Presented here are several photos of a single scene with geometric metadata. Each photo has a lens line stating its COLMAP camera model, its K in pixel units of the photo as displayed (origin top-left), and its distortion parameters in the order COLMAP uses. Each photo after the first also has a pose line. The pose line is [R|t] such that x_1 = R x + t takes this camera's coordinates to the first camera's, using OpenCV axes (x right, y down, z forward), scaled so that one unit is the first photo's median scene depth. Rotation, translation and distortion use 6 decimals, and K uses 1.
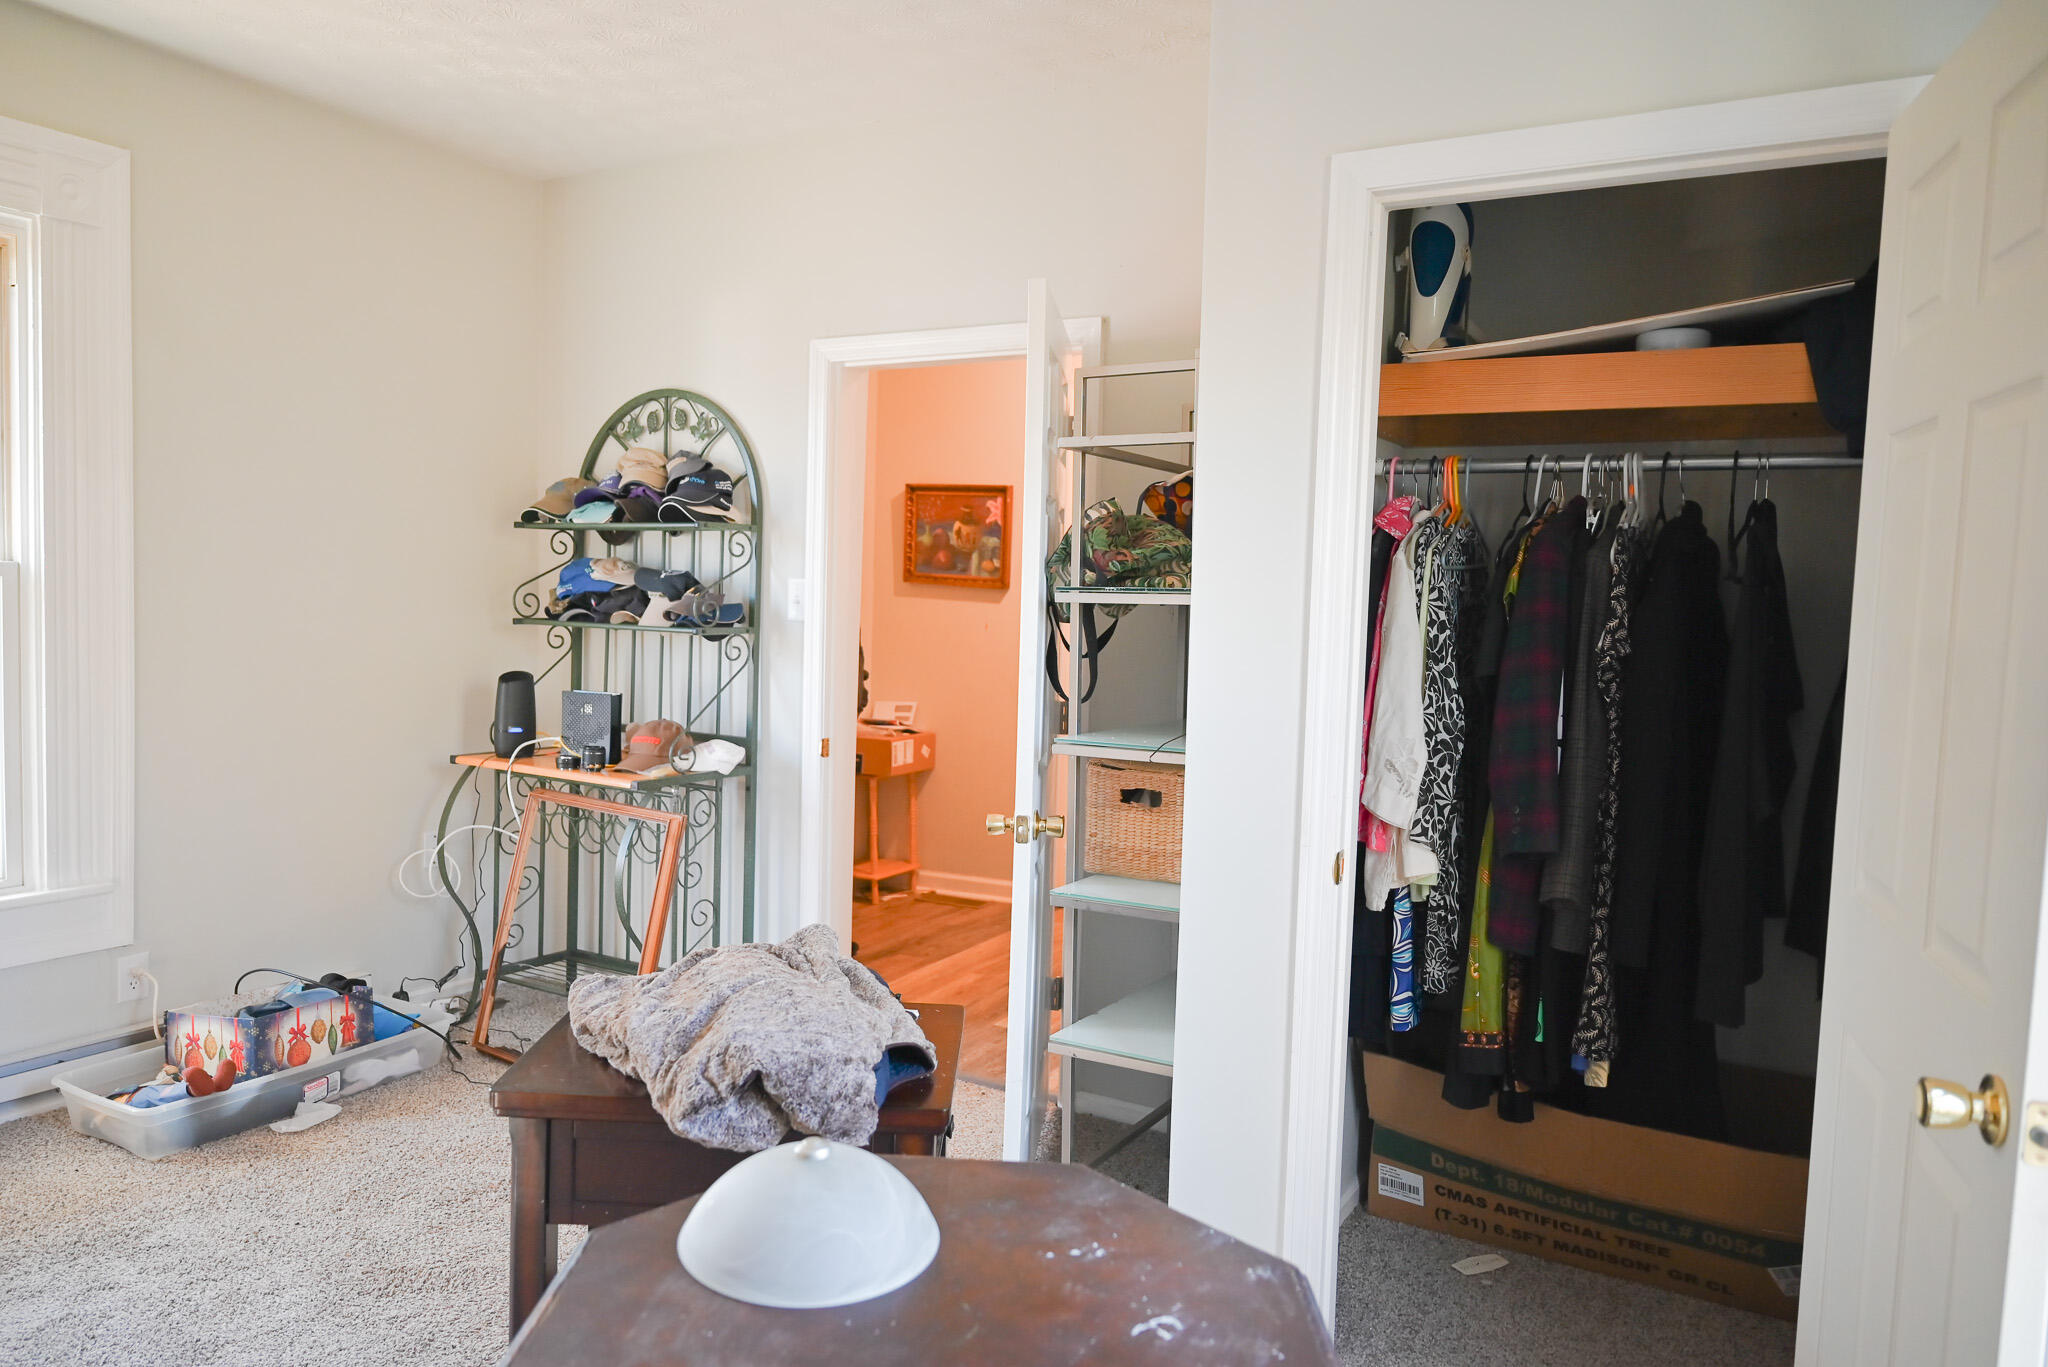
lens RADIAL K [[1378.5, 0, 1021.7], [0, 1378.5, 693.6], [0, 0, 1]] dist [-0.002013, -0.000638]
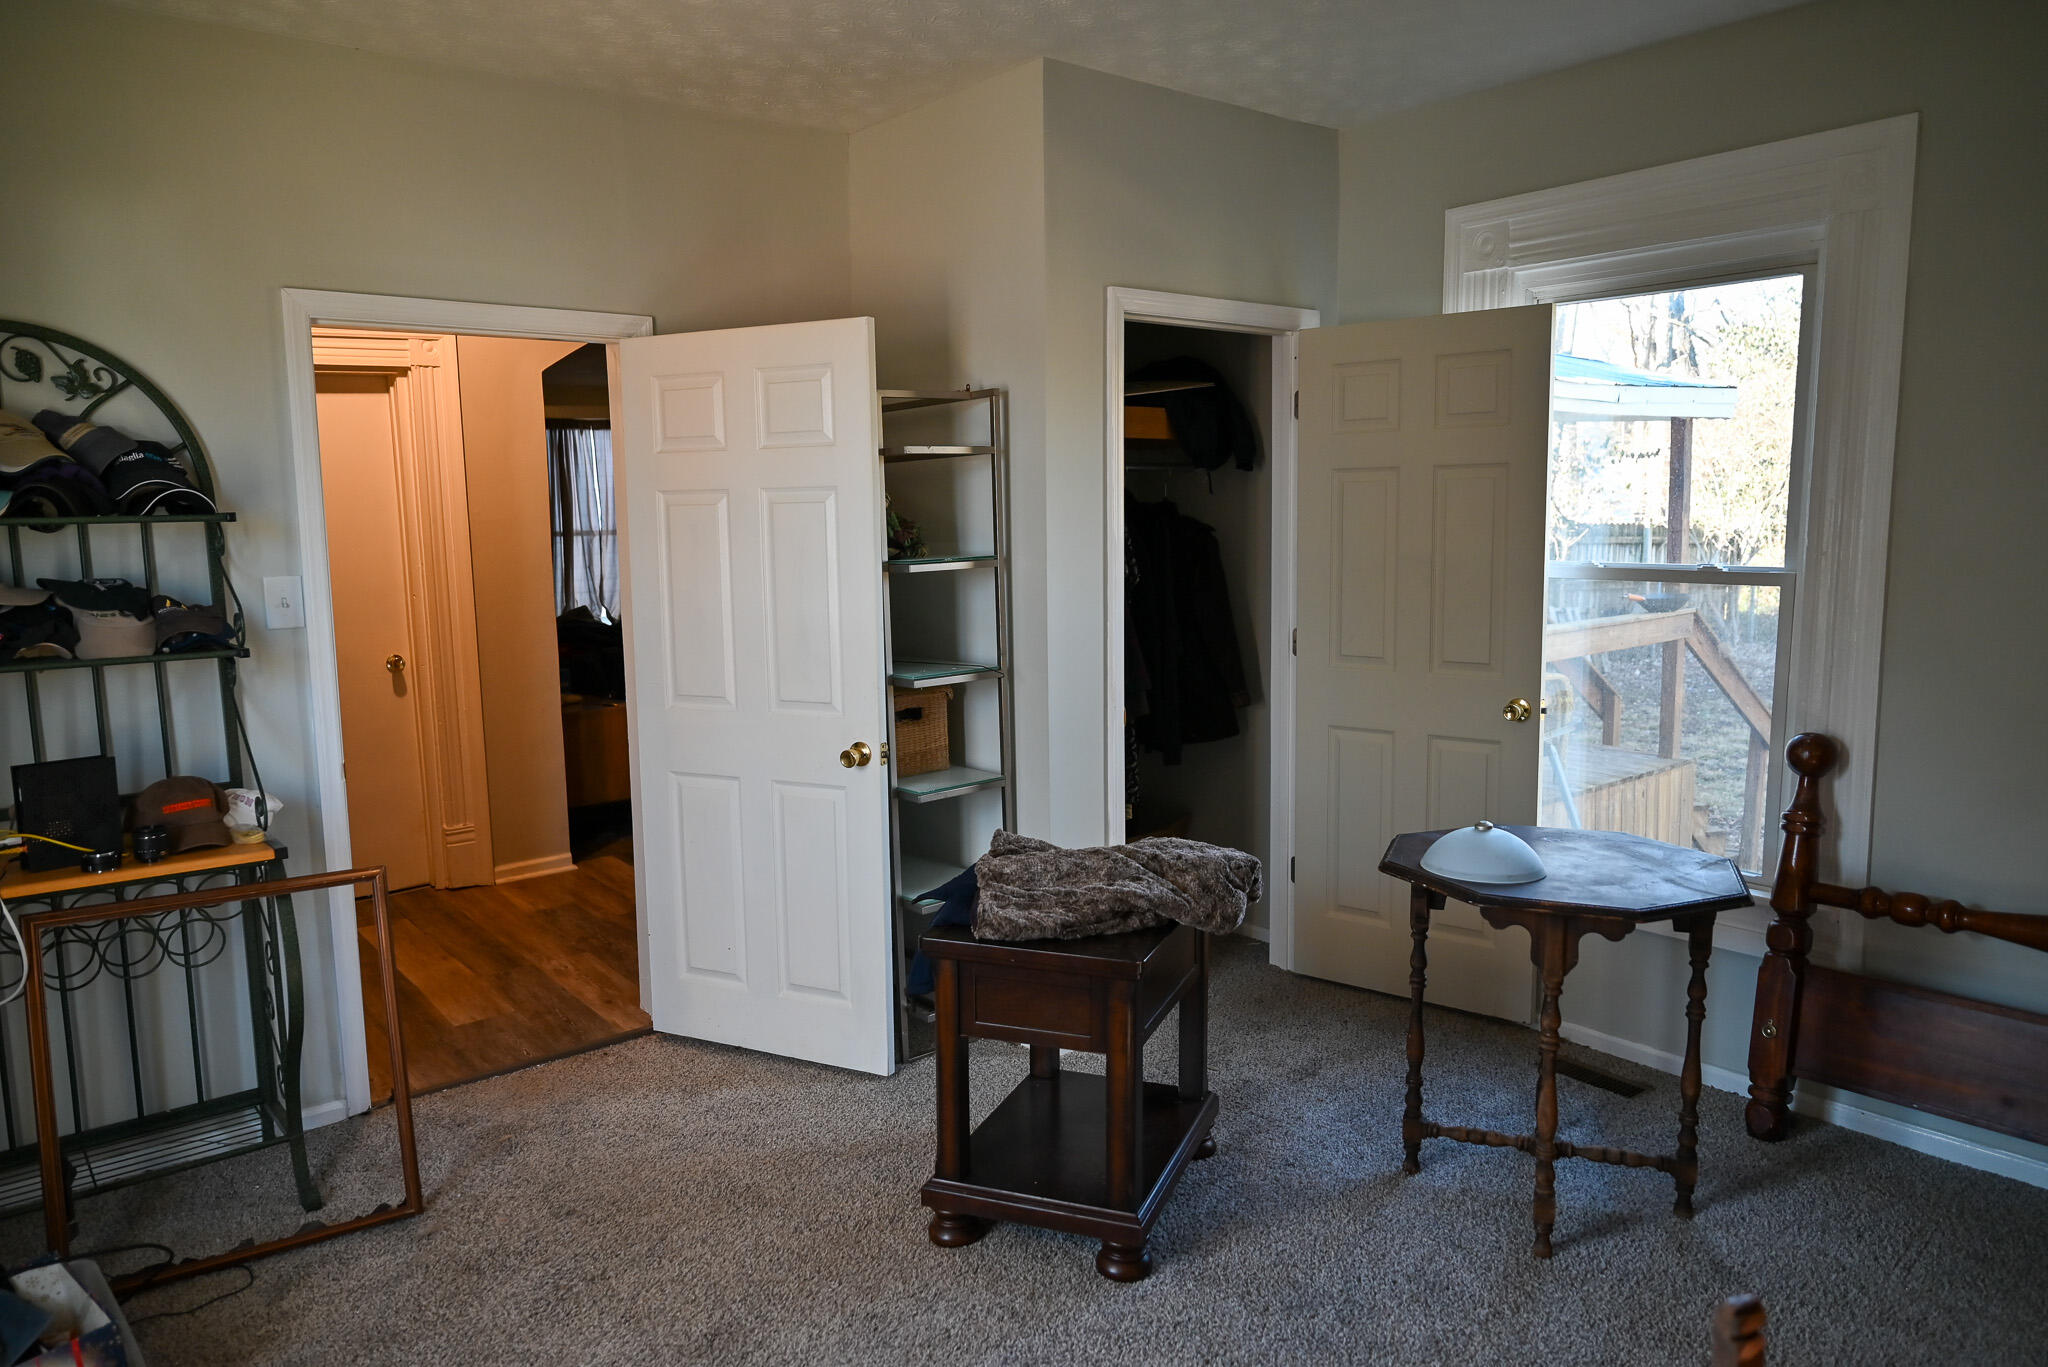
lens RADIAL K [[1378.5, 0, 1021.7], [0, 1378.5, 693.6], [0, 0, 1]] dist [-0.002013, -0.000638]
pose [[0.373982, -0.172822, 0.911191, -0.755436], [0.086581, 0.984700, 0.151228, -0.099817], [-0.923386, 0.022336, 0.383223, 0.273055]]
